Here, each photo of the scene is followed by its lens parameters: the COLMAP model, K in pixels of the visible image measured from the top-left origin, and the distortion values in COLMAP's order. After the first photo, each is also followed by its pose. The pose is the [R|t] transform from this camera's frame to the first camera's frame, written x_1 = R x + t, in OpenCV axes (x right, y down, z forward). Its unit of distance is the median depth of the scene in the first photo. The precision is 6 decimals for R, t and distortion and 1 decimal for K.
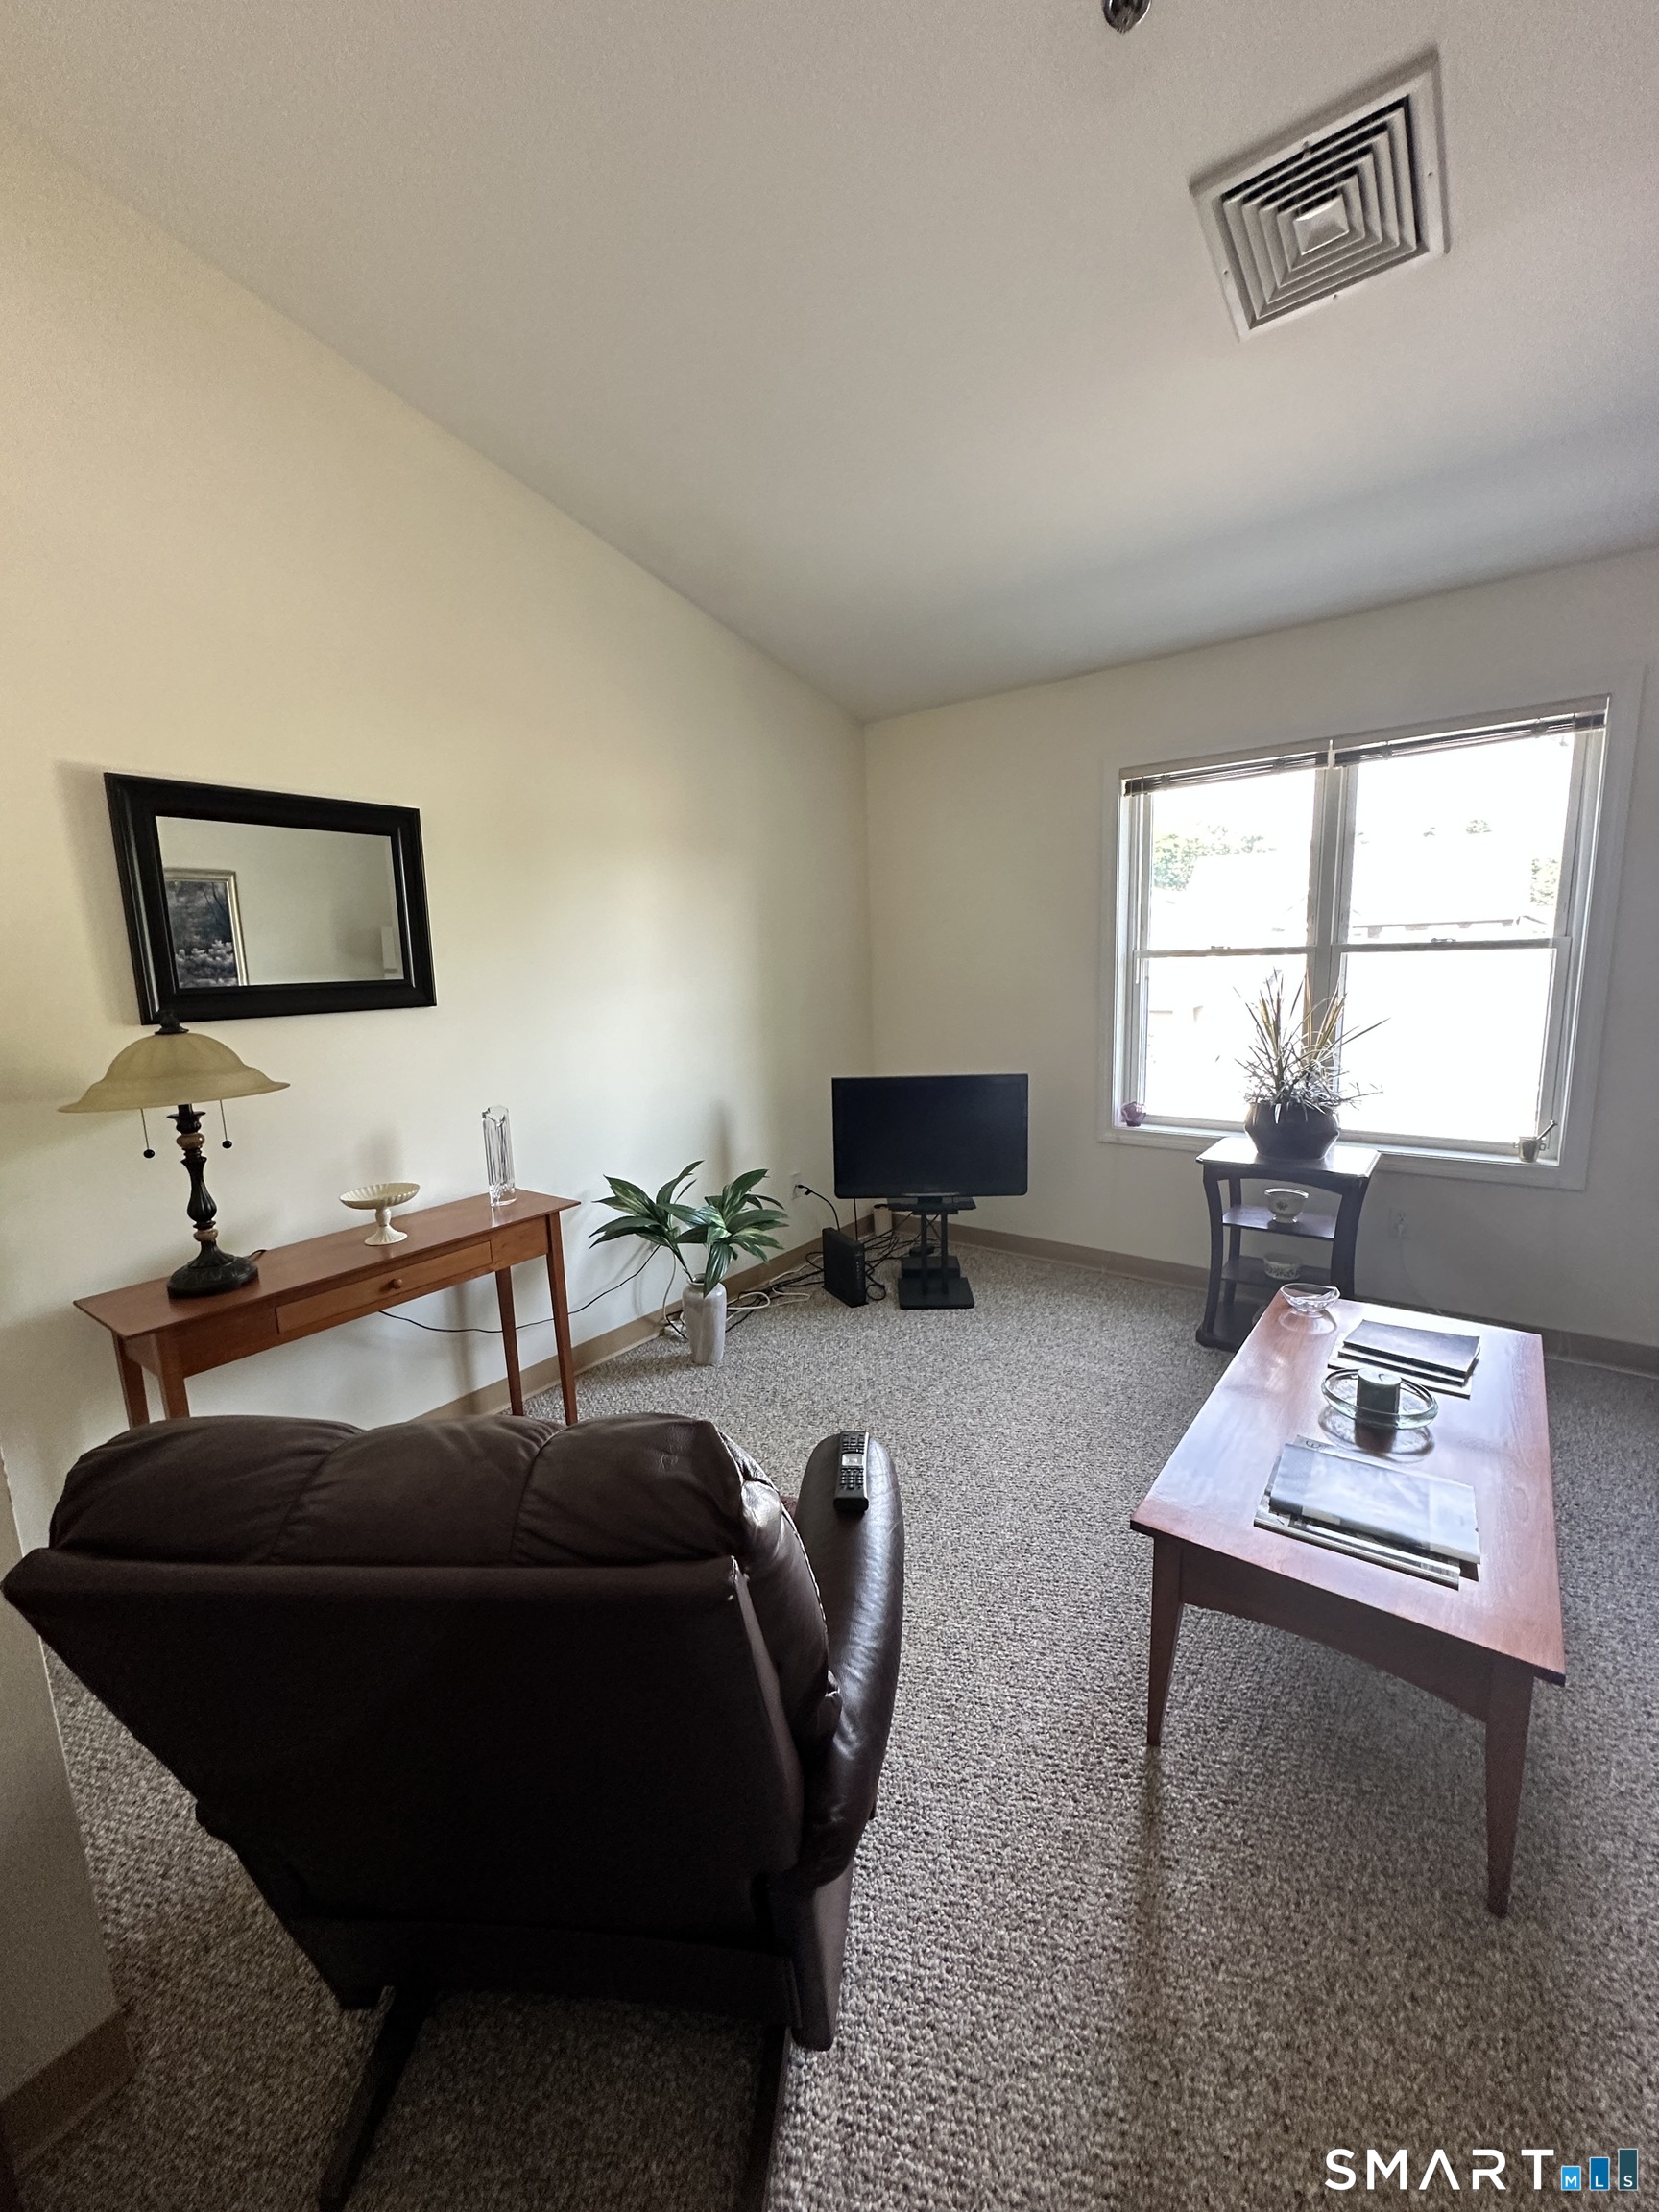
lens RADIAL K [[879.5, 0, 828.0], [0, 879.5, 1104.5], [0, 0, 1]] dist [-0.004428, 0.000521]
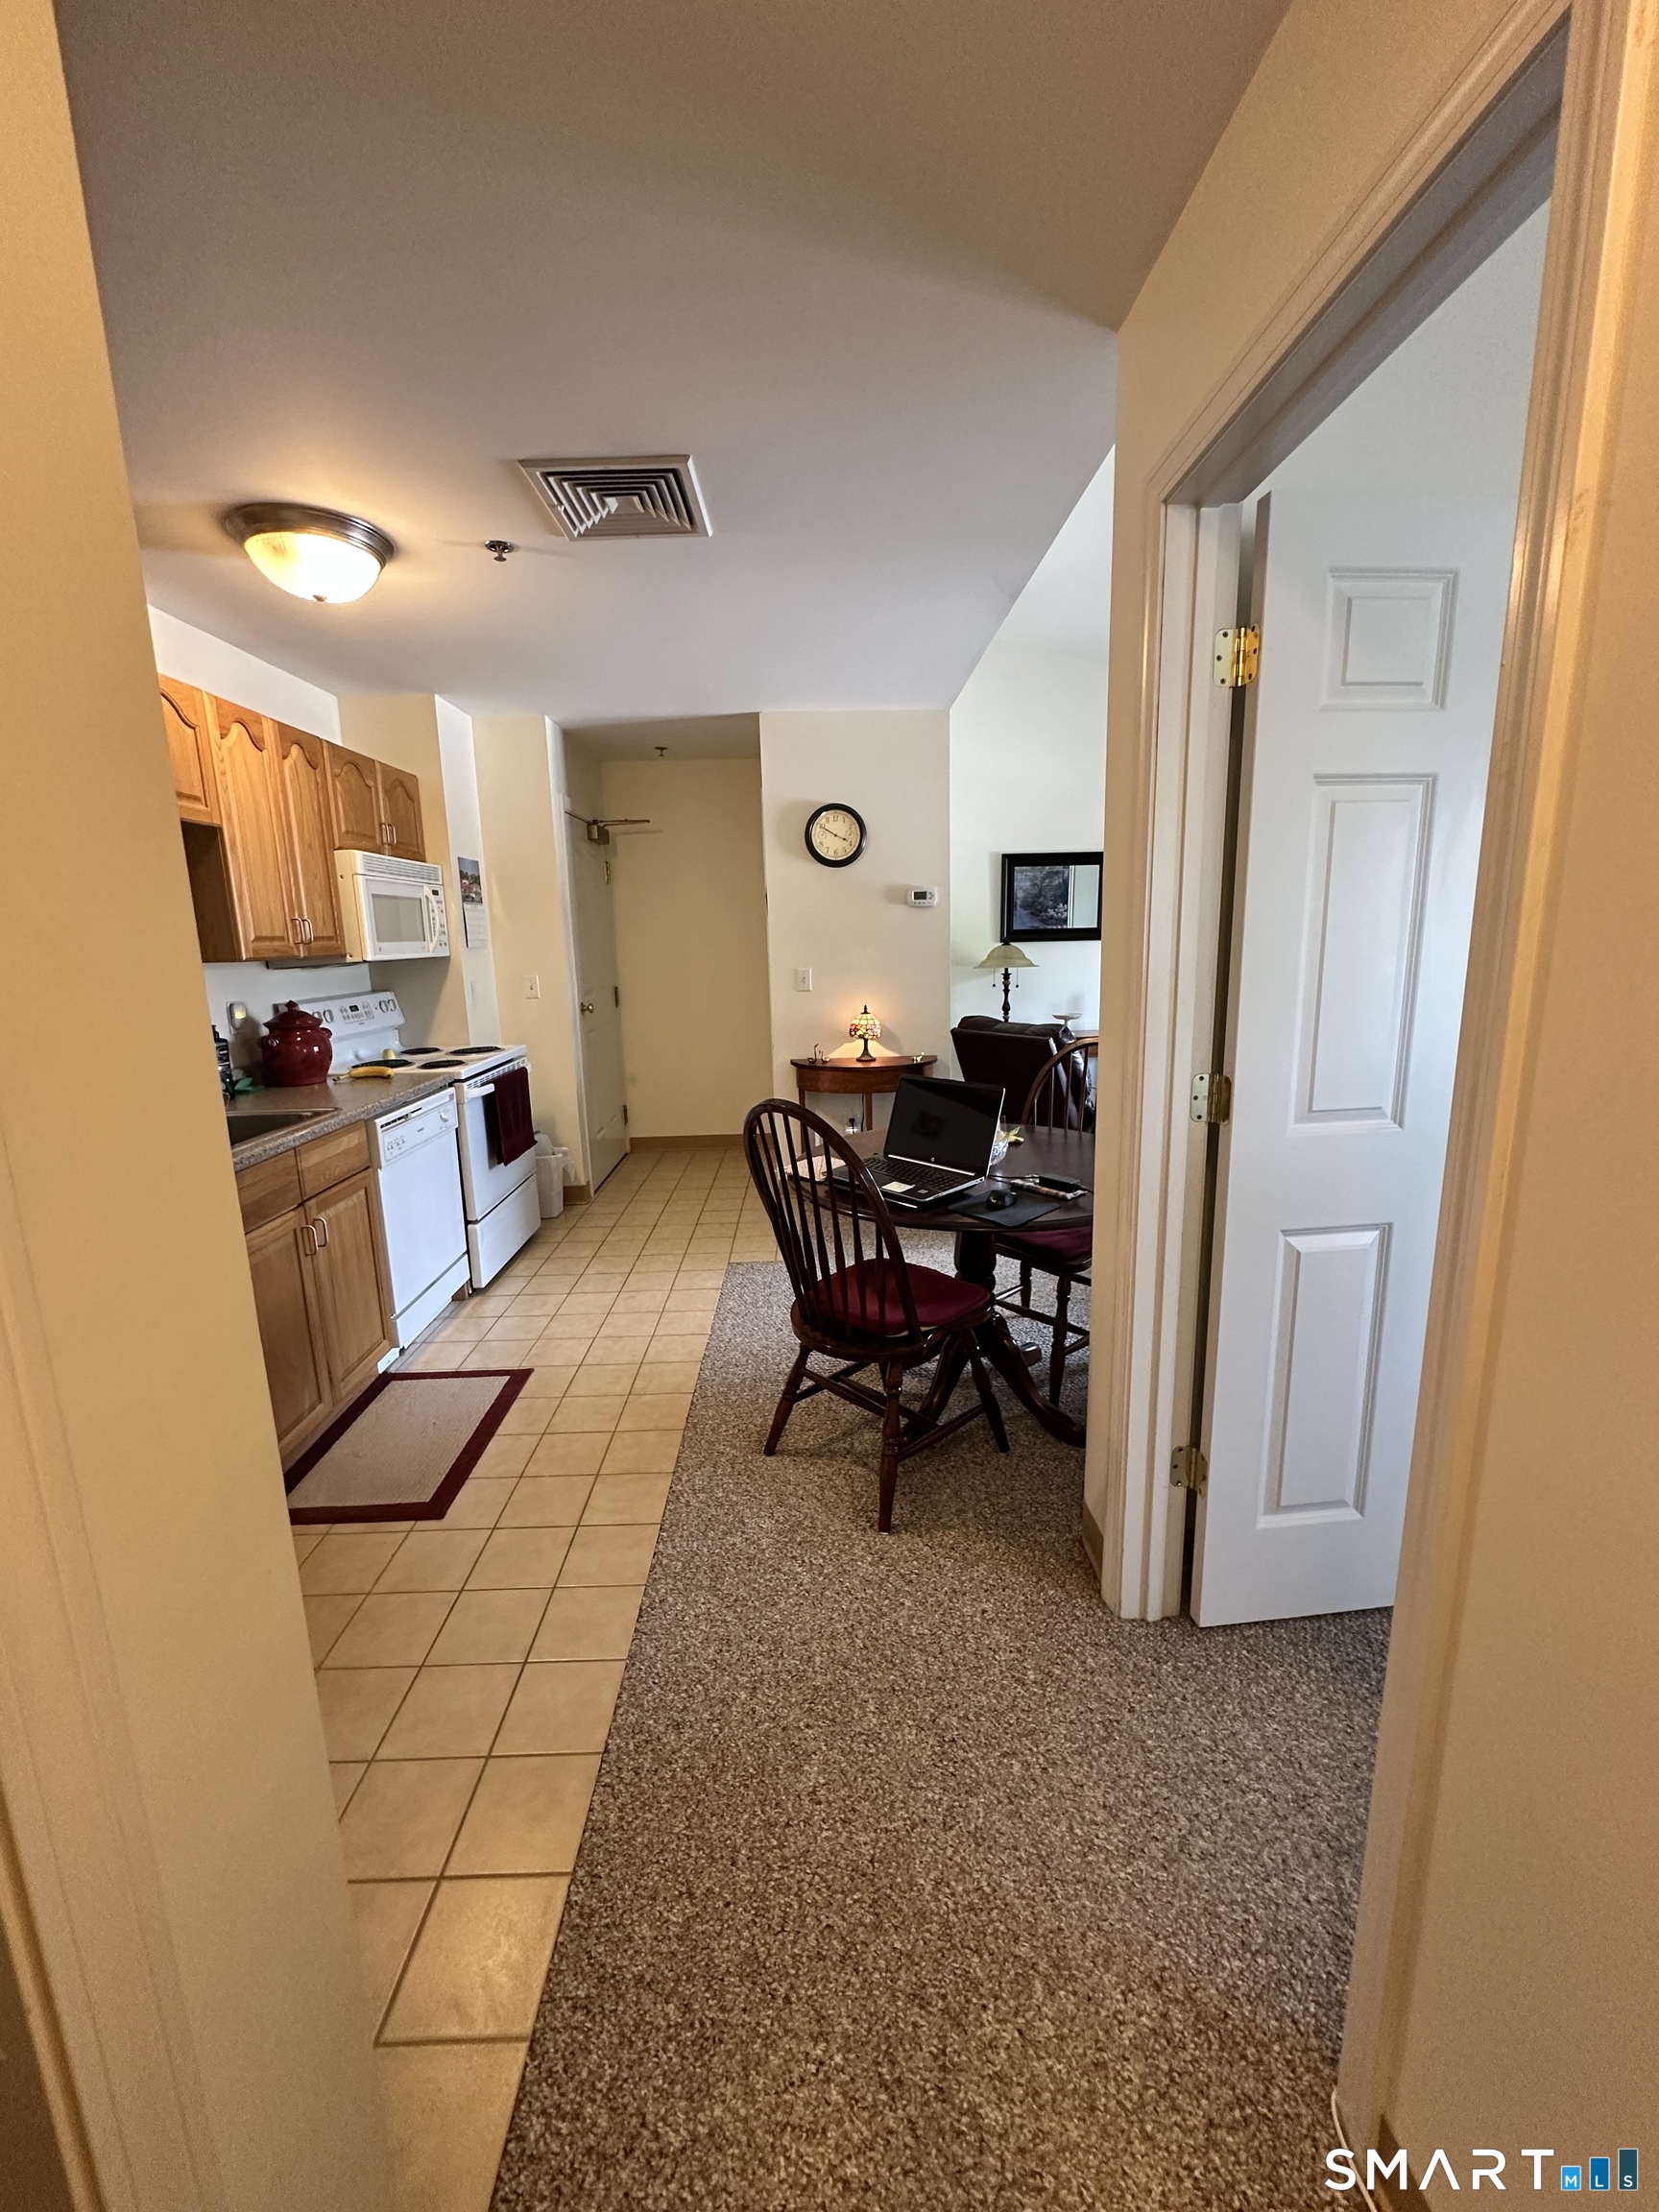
lens RADIAL K [[879.5, 0, 825.6], [0, 879.5, 1101.5], [0, 0, 1]] dist [-0.004121, 0.000650]
pose [[0.616557, 0.164436, -0.769947, 0.737946], [-0.123500, 0.986039, 0.111690, 0.109976], [0.777564, 0.026226, 0.628257, -0.780967]]
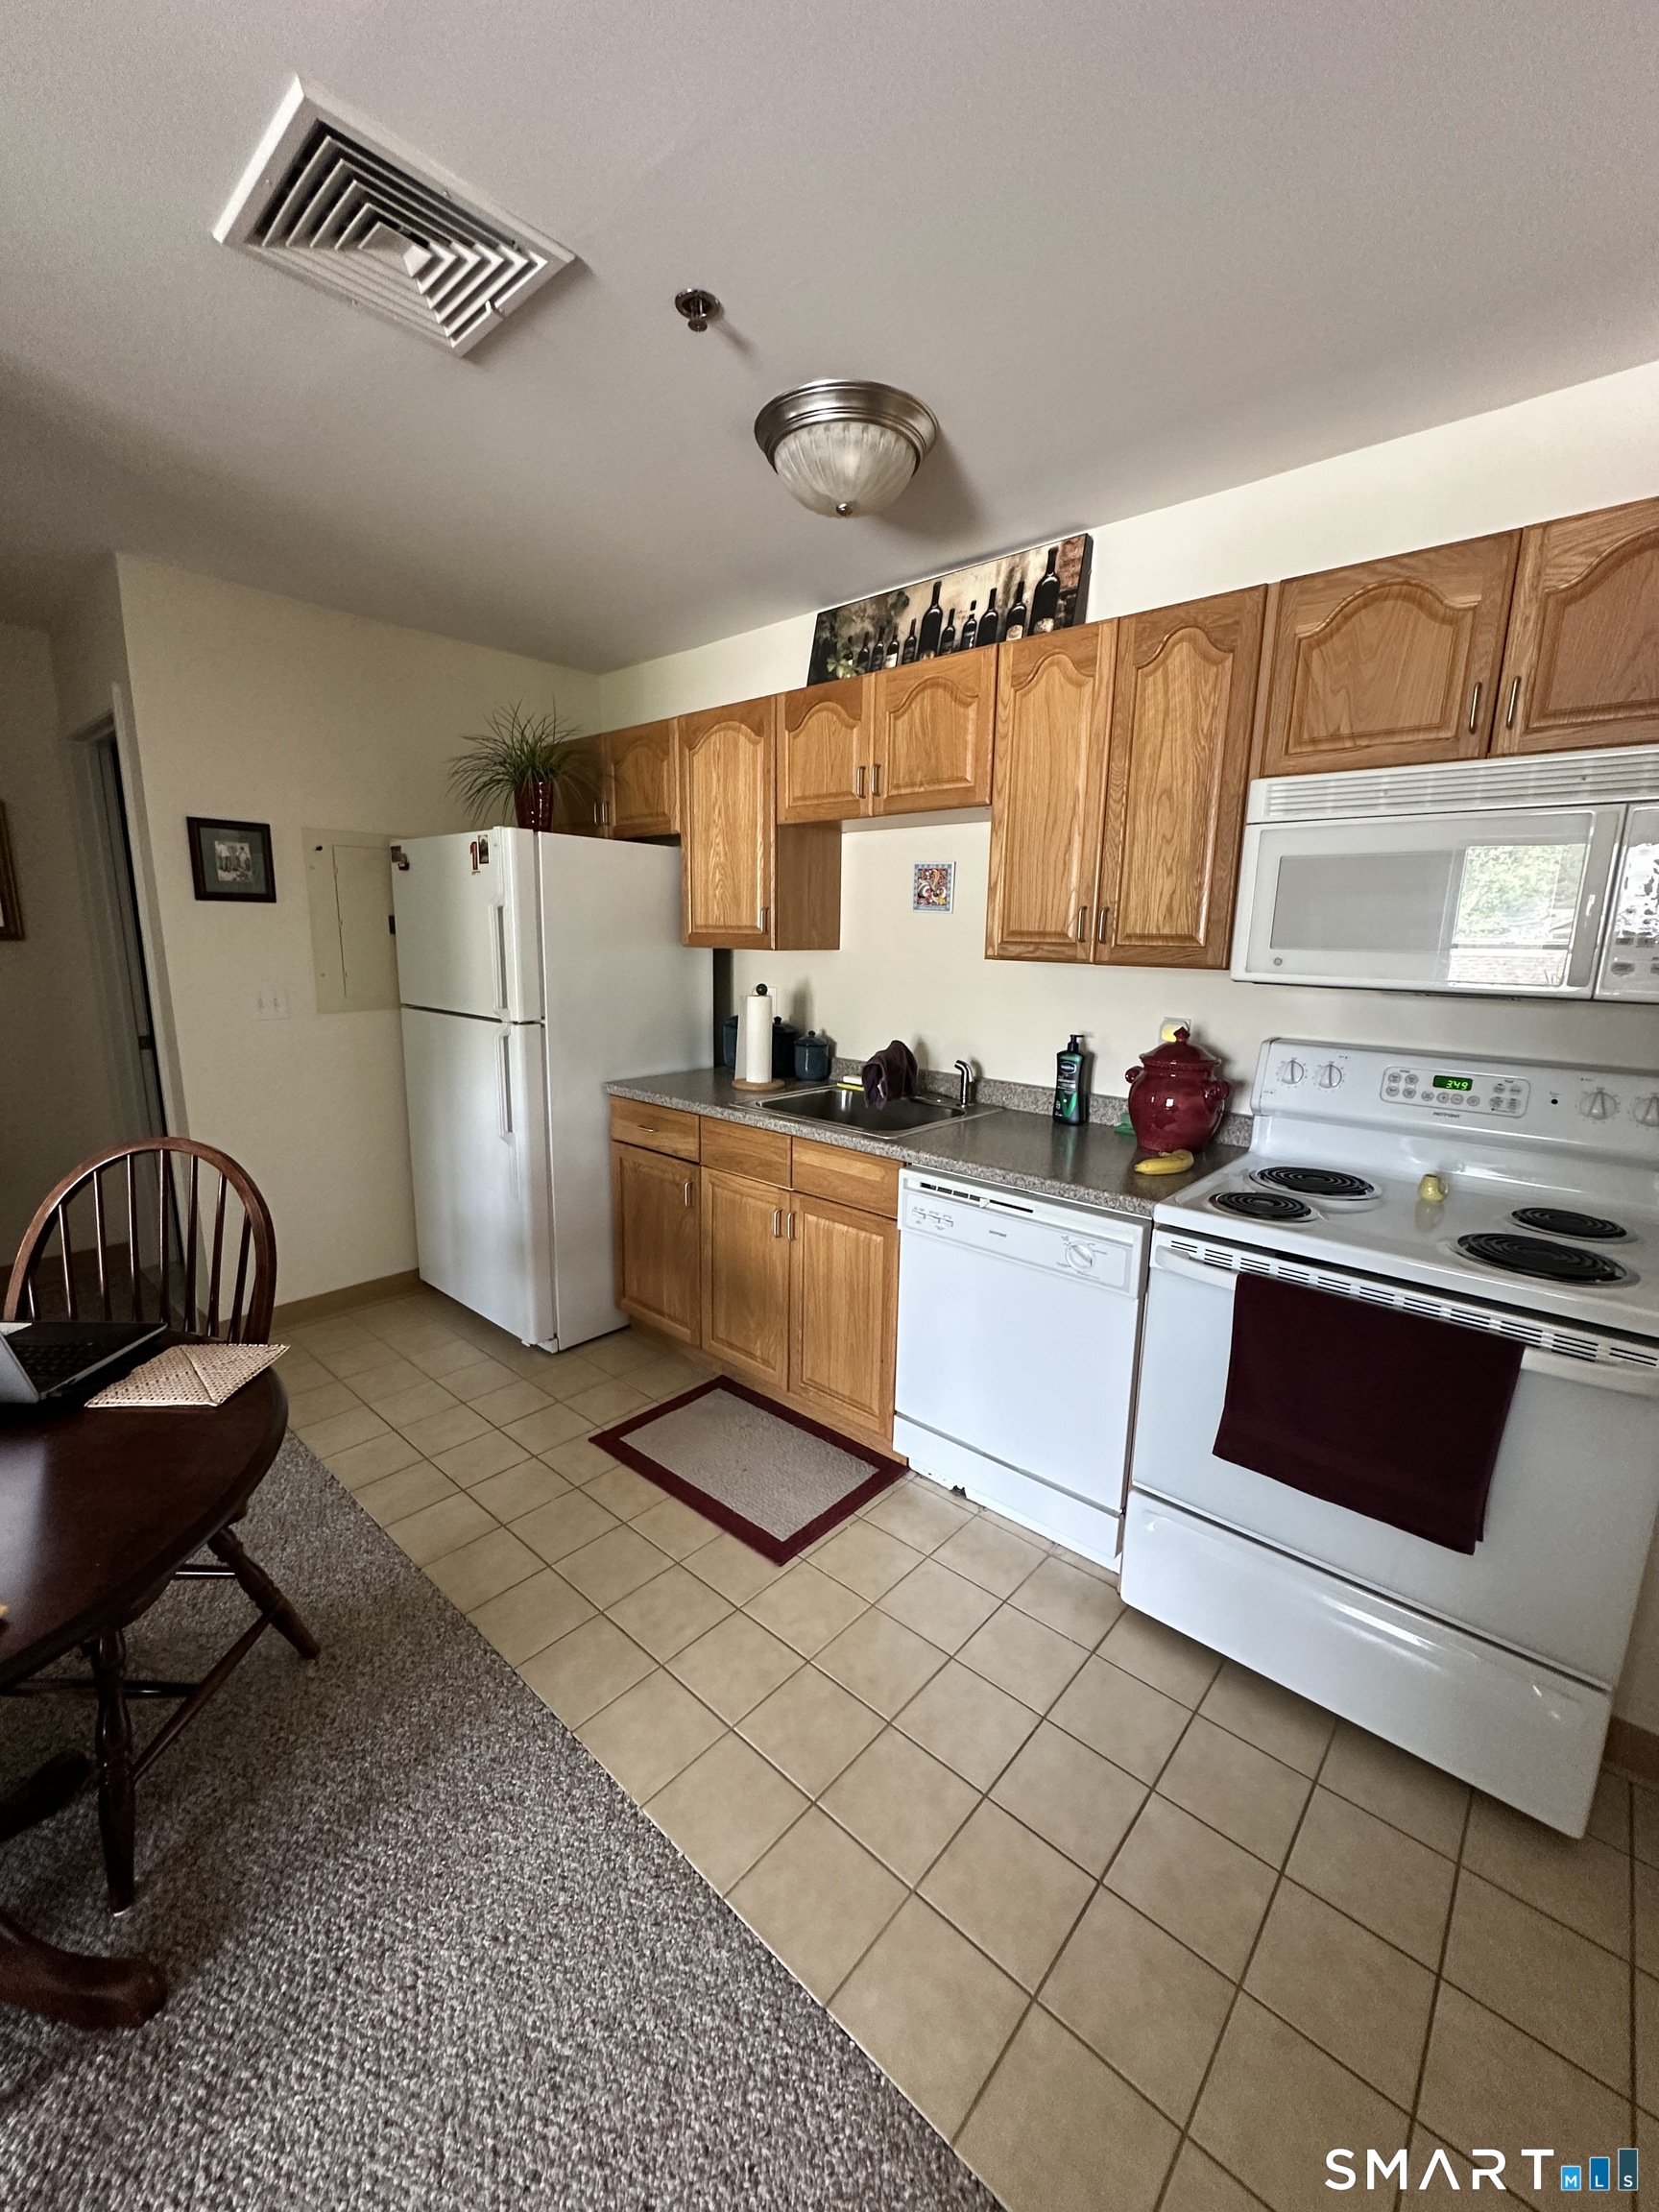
lens RADIAL K [[879.5, 0, 828.0], [0, 879.5, 1104.5], [0, 0, 1]] dist [-0.004428, 0.000521]
pose [[-0.996942, -0.001572, 0.078136, -0.234063], [0.026163, 0.935397, 0.352631, -0.011078], [-0.073642, 0.353597, -0.932495, 0.069317]]
